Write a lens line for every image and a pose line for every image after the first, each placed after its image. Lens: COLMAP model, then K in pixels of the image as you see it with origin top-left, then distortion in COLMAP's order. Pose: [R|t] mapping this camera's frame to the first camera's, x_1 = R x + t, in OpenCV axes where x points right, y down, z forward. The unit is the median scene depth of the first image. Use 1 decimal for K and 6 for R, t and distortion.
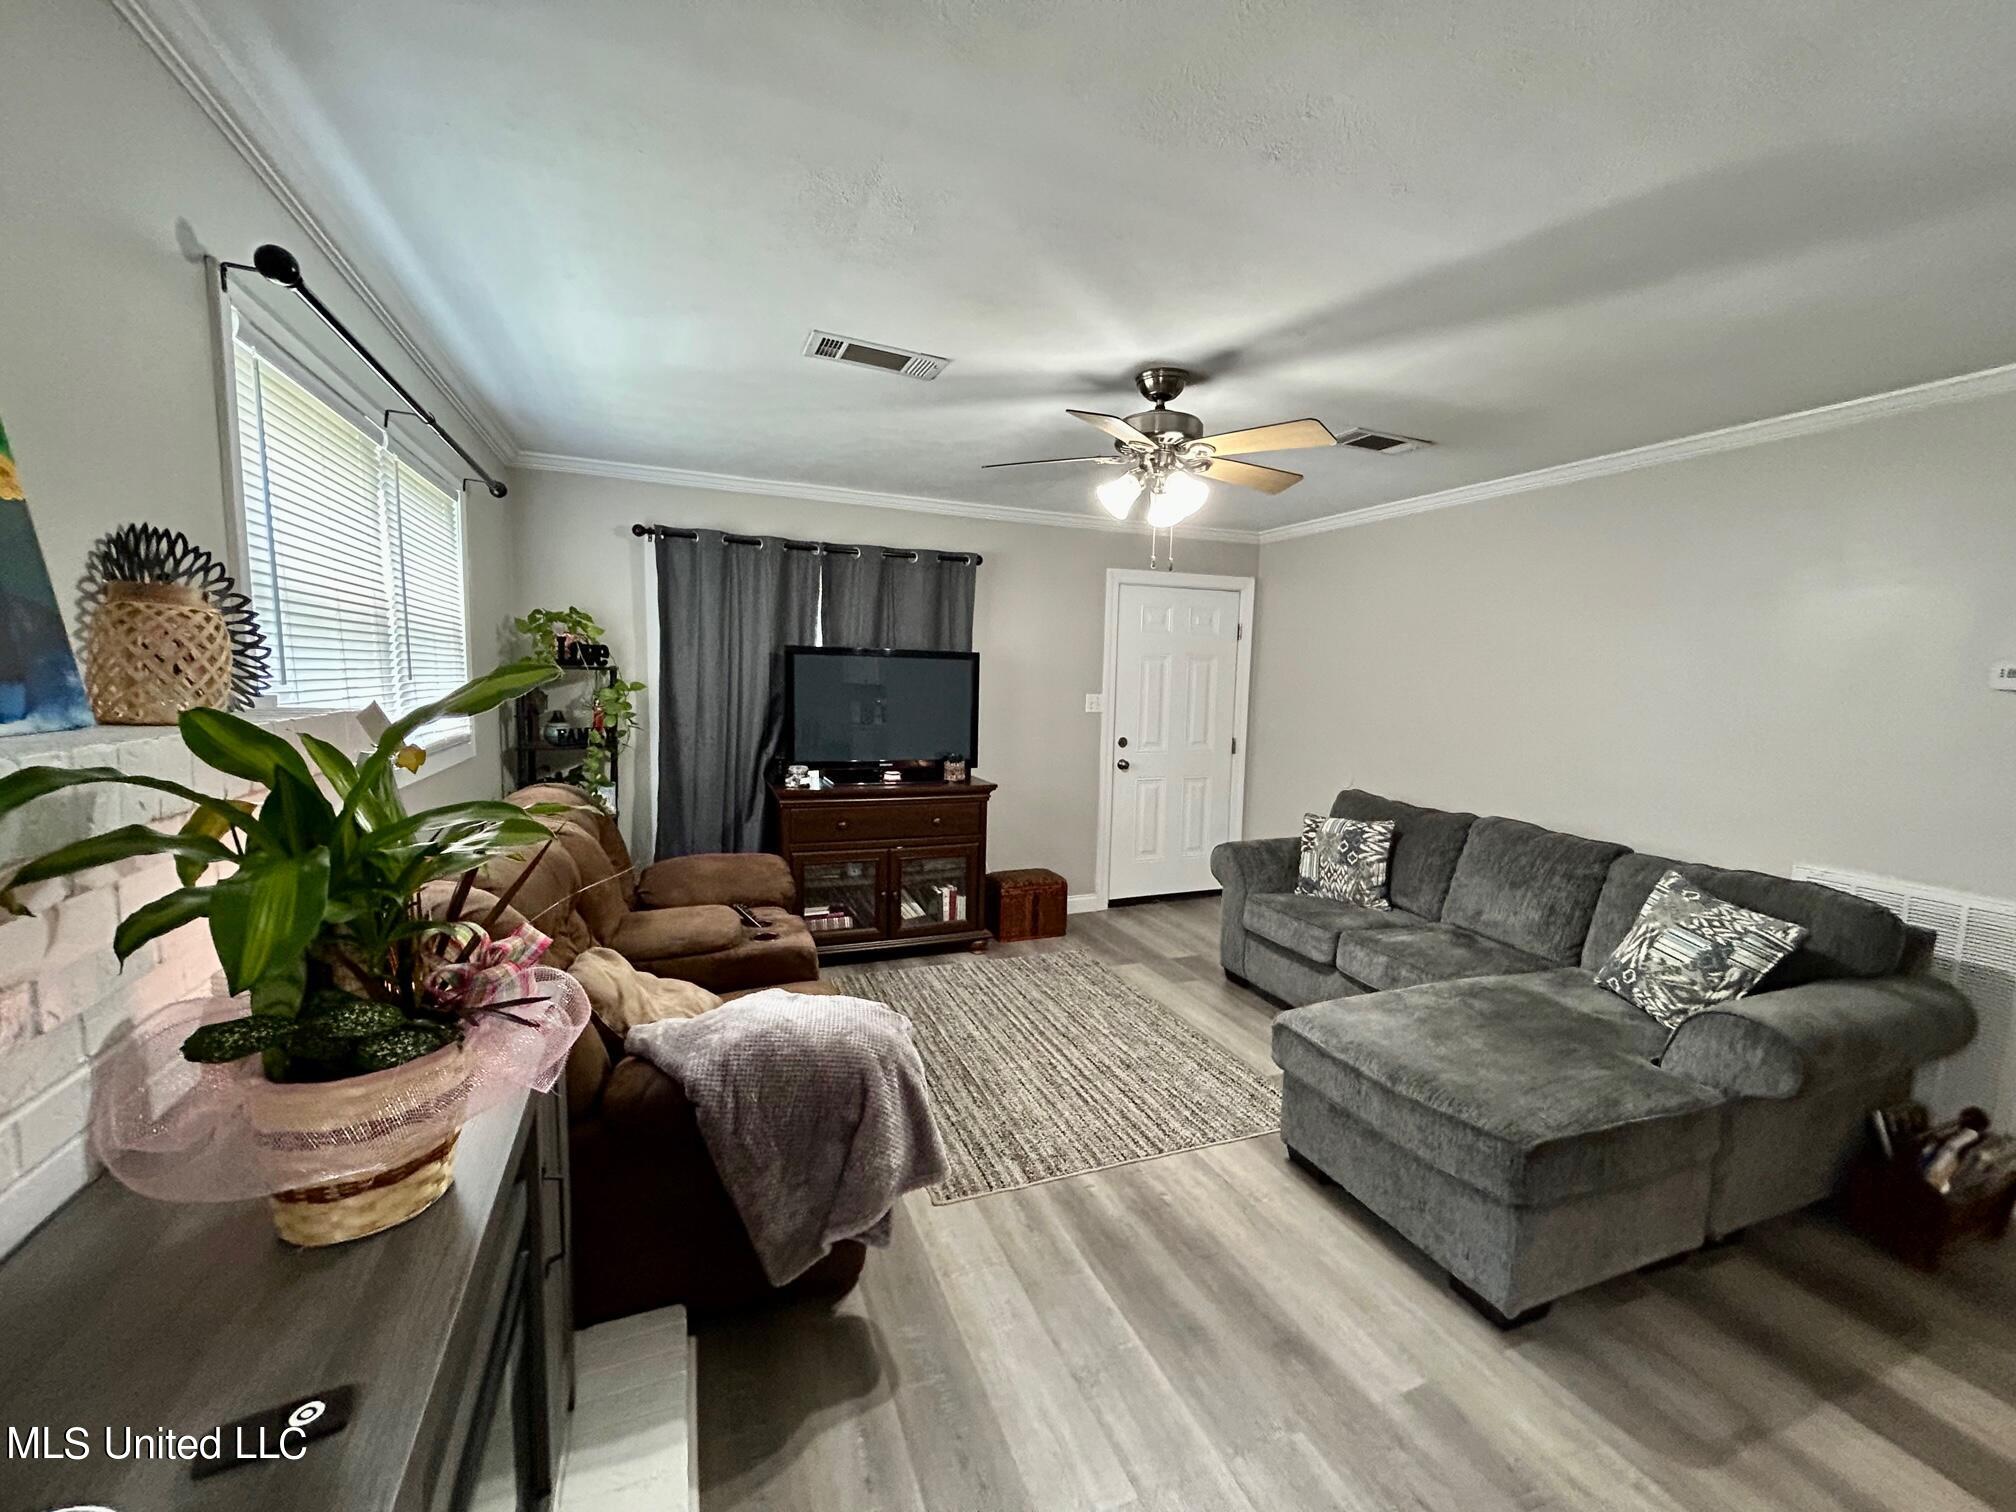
lens RADIAL K [[815.4, 0, 1006.3], [0, 815.4, 760.0], [0, 0, 1]] dist [-0.001658, 0.000102]
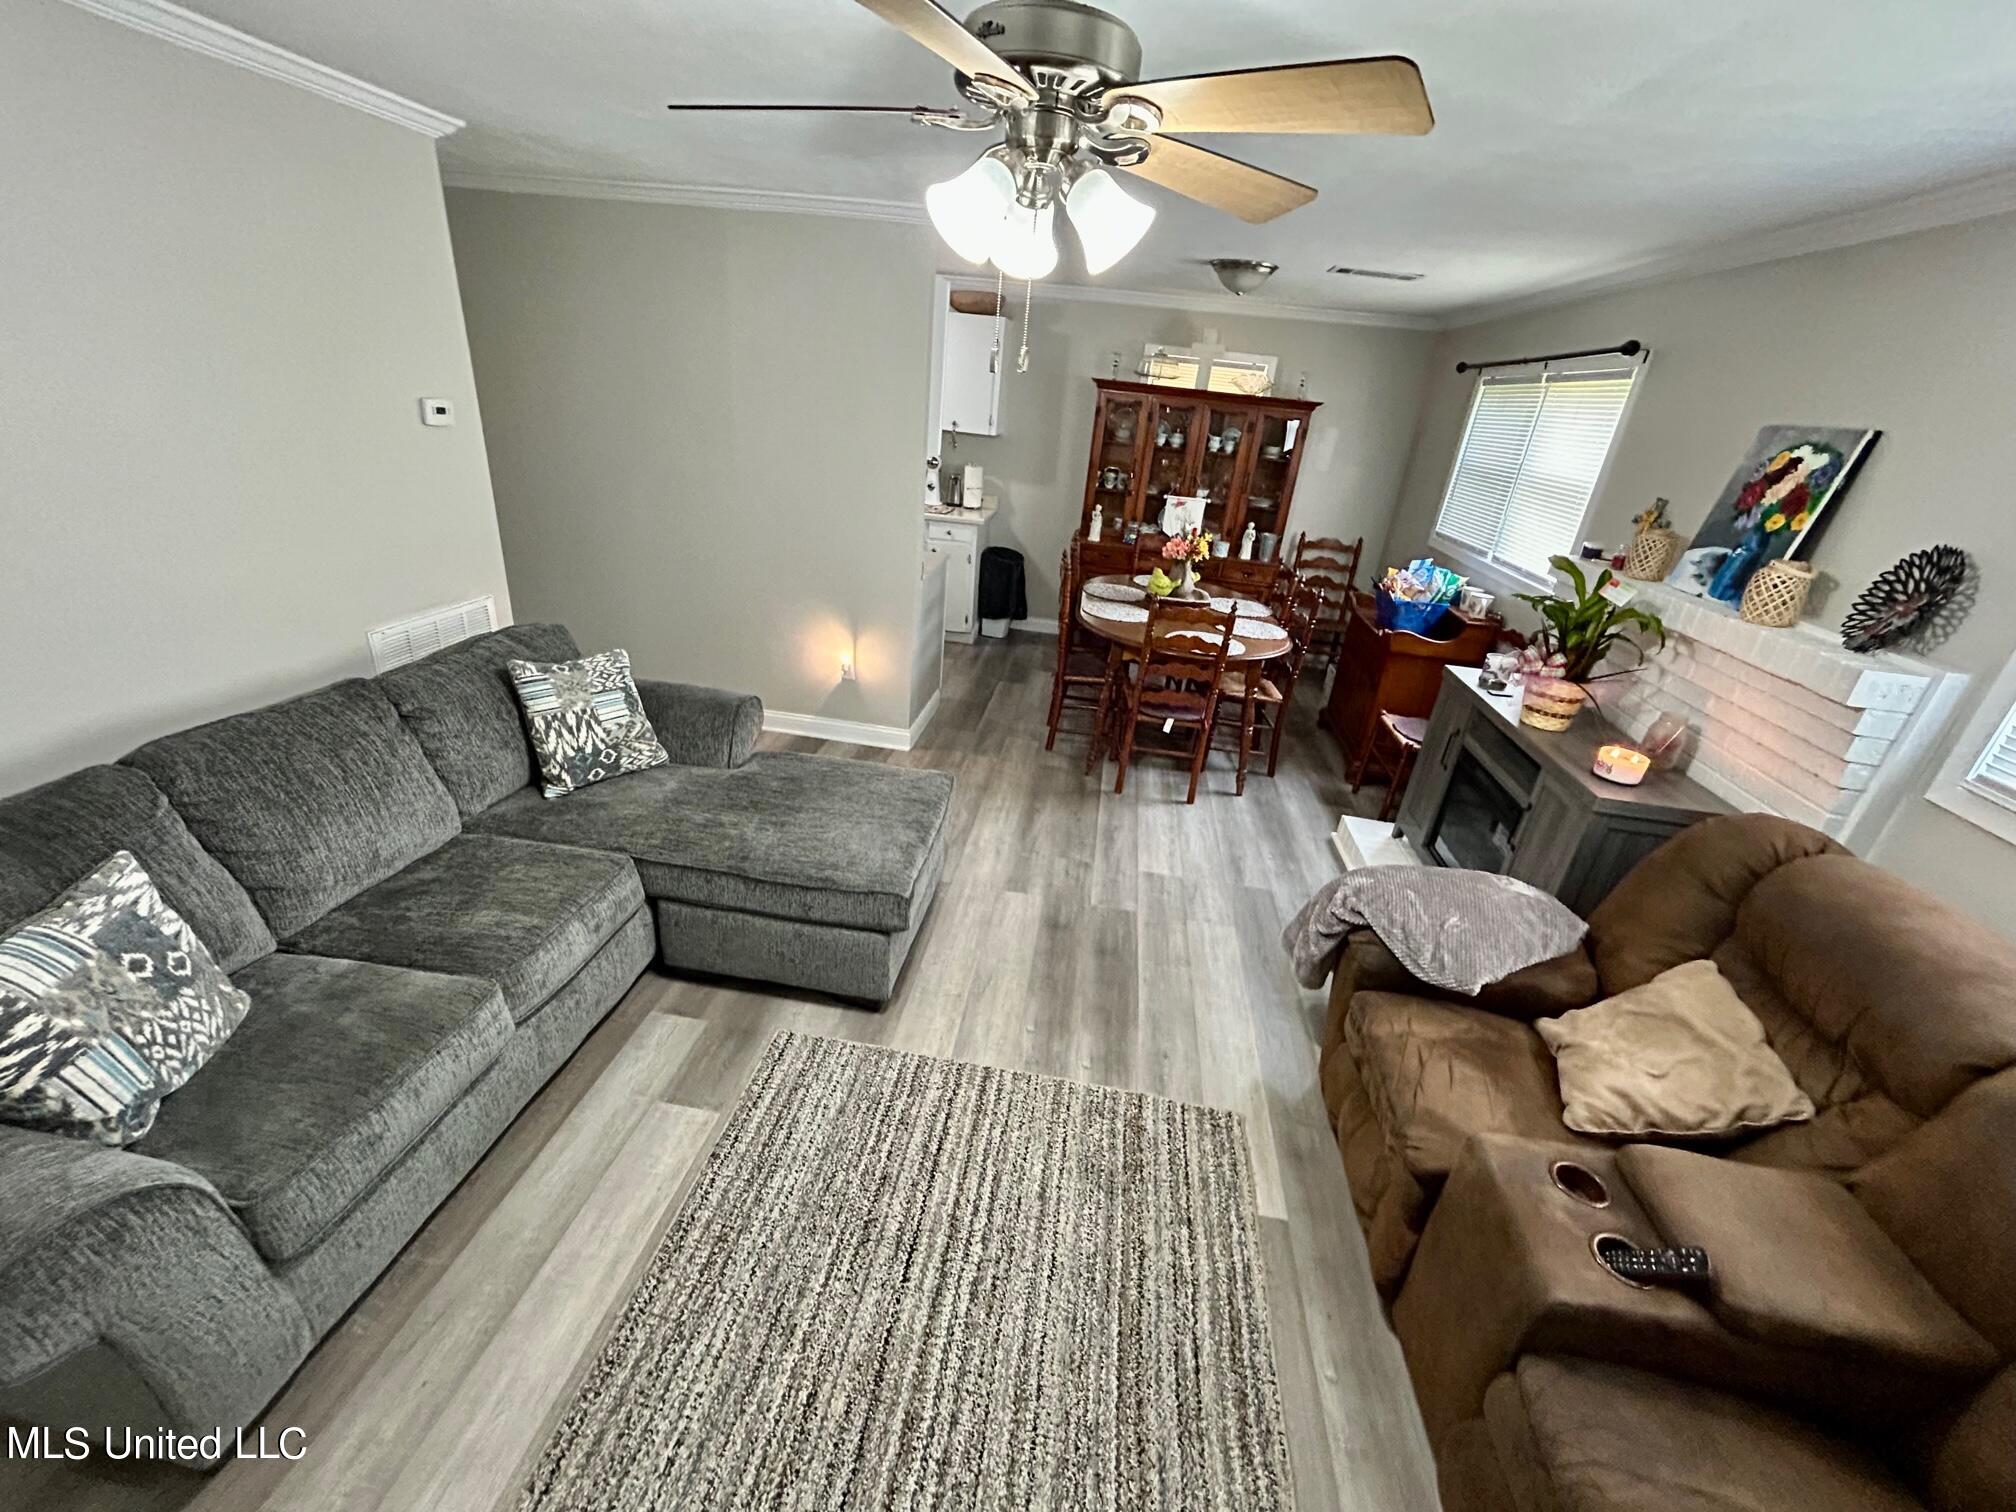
lens RADIAL K [[818.5, 0, 1010.5], [0, 818.5, 753.2], [0, 0, 1]] dist [0.000246, -0.000045]
pose [[-0.858883, -0.300159, 0.414998, -0.111632], [-0.056696, 0.861013, 0.505413, -0.298971], [-0.509023, 0.410562, -0.756527, 1.543104]]
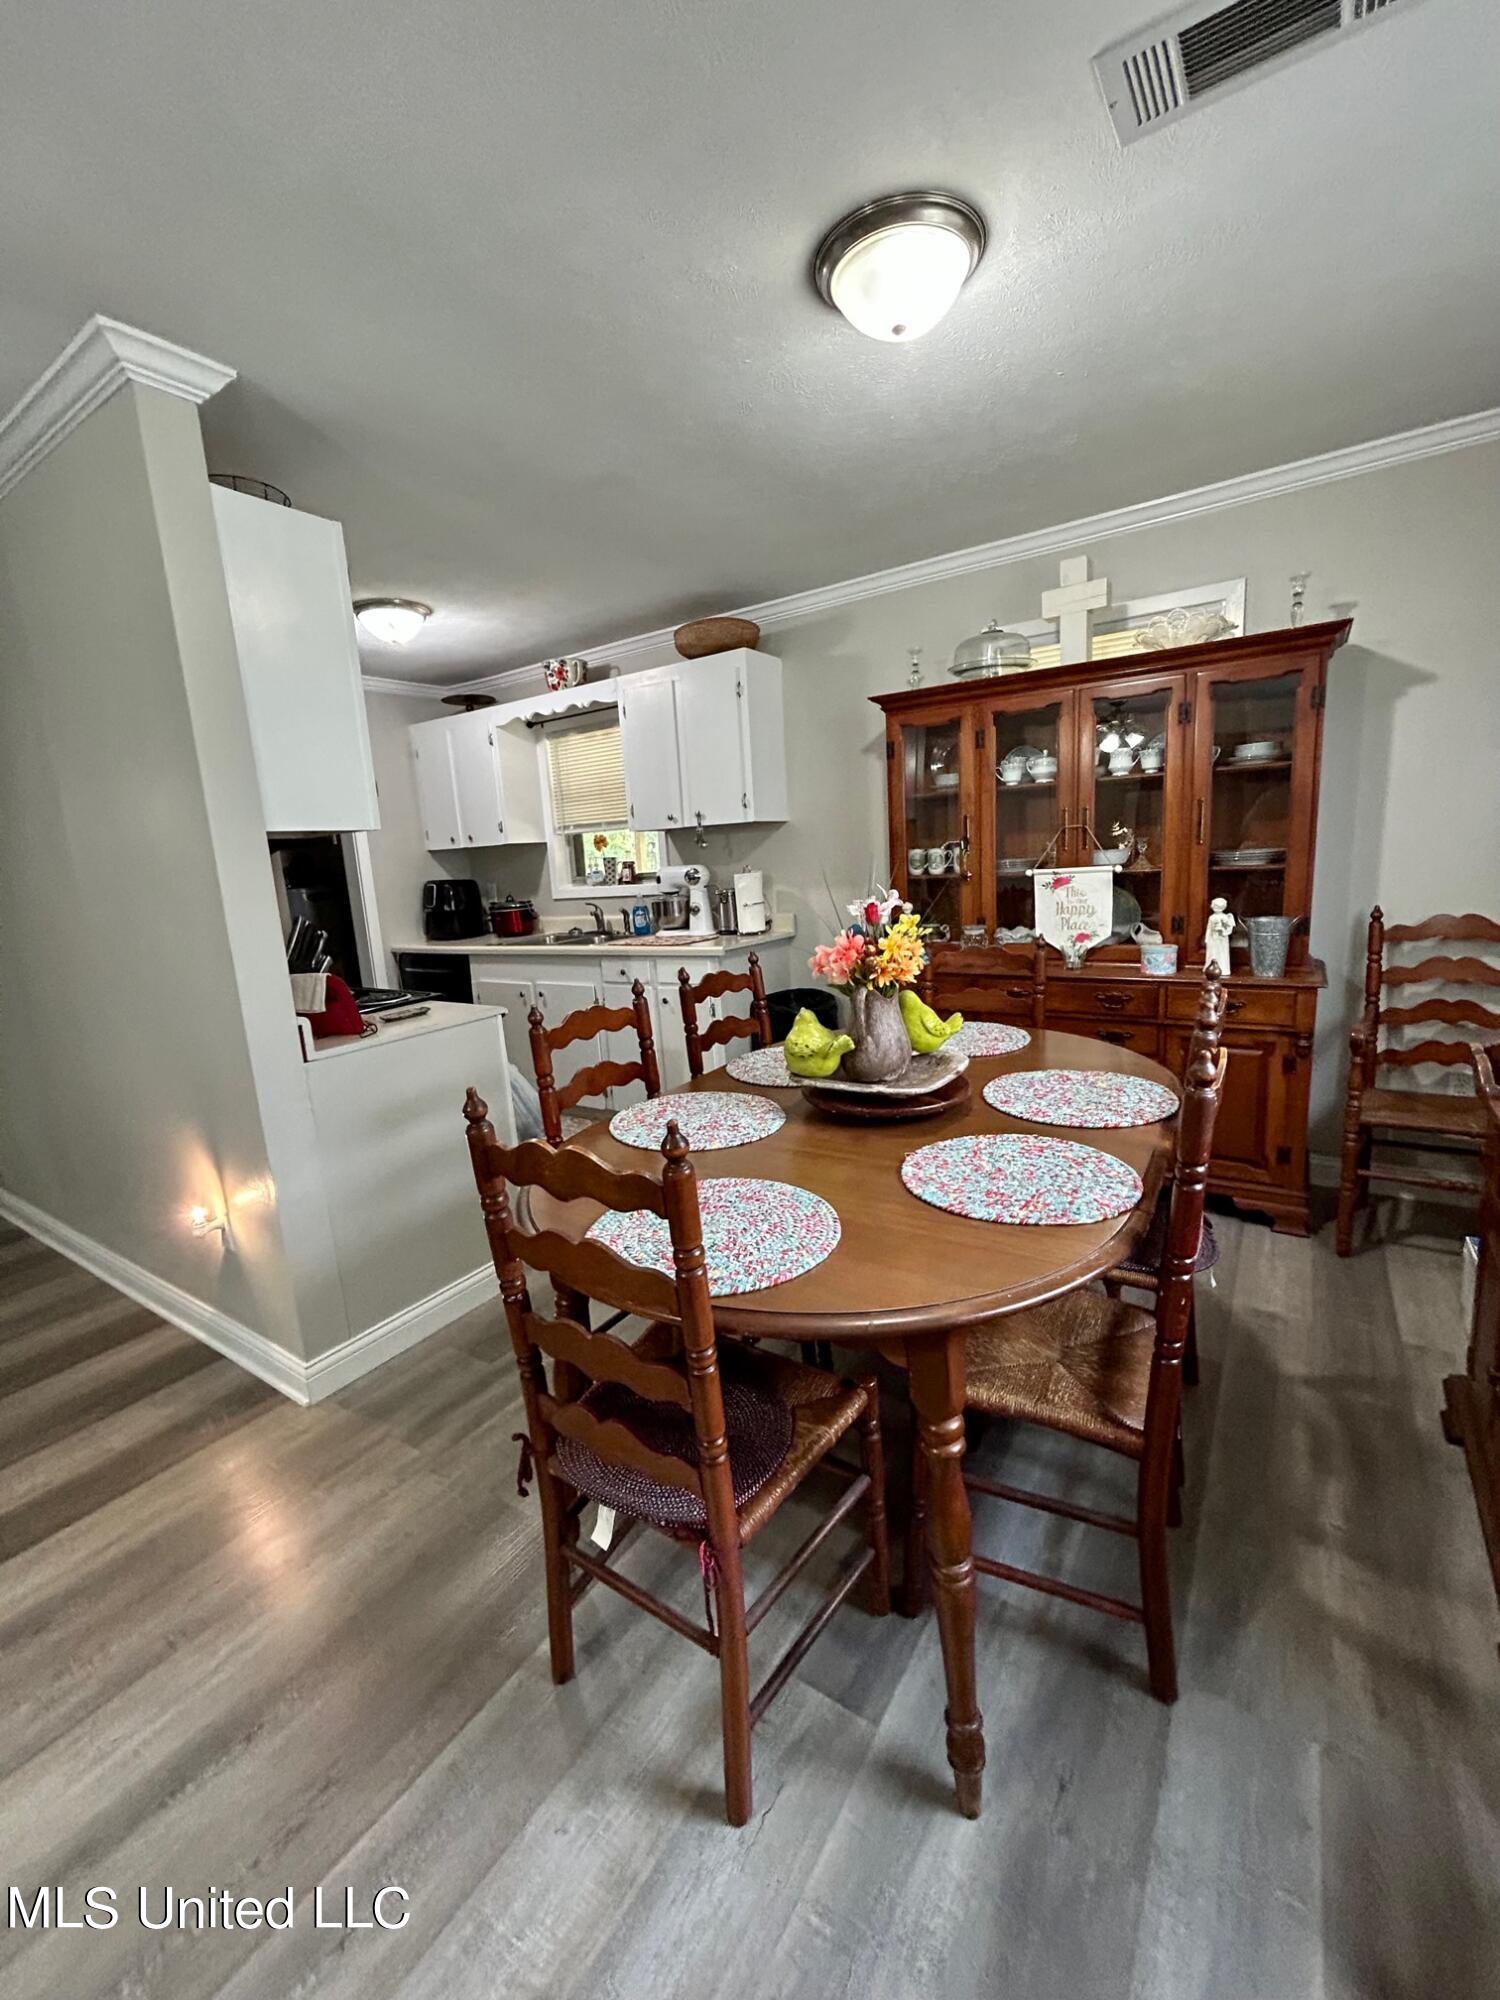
lens RADIAL K [[808.9, 0, 747.5], [0, 808.9, 1001.4], [0, 0, 1]] dist [-0.001658, 0.000102]
pose [[-0.559950, -0.140140, 0.816589, -0.081366], [0.137647, 0.956160, 0.258480, 0.024591], [-0.817013, 0.257136, -0.516112, 0.323627]]
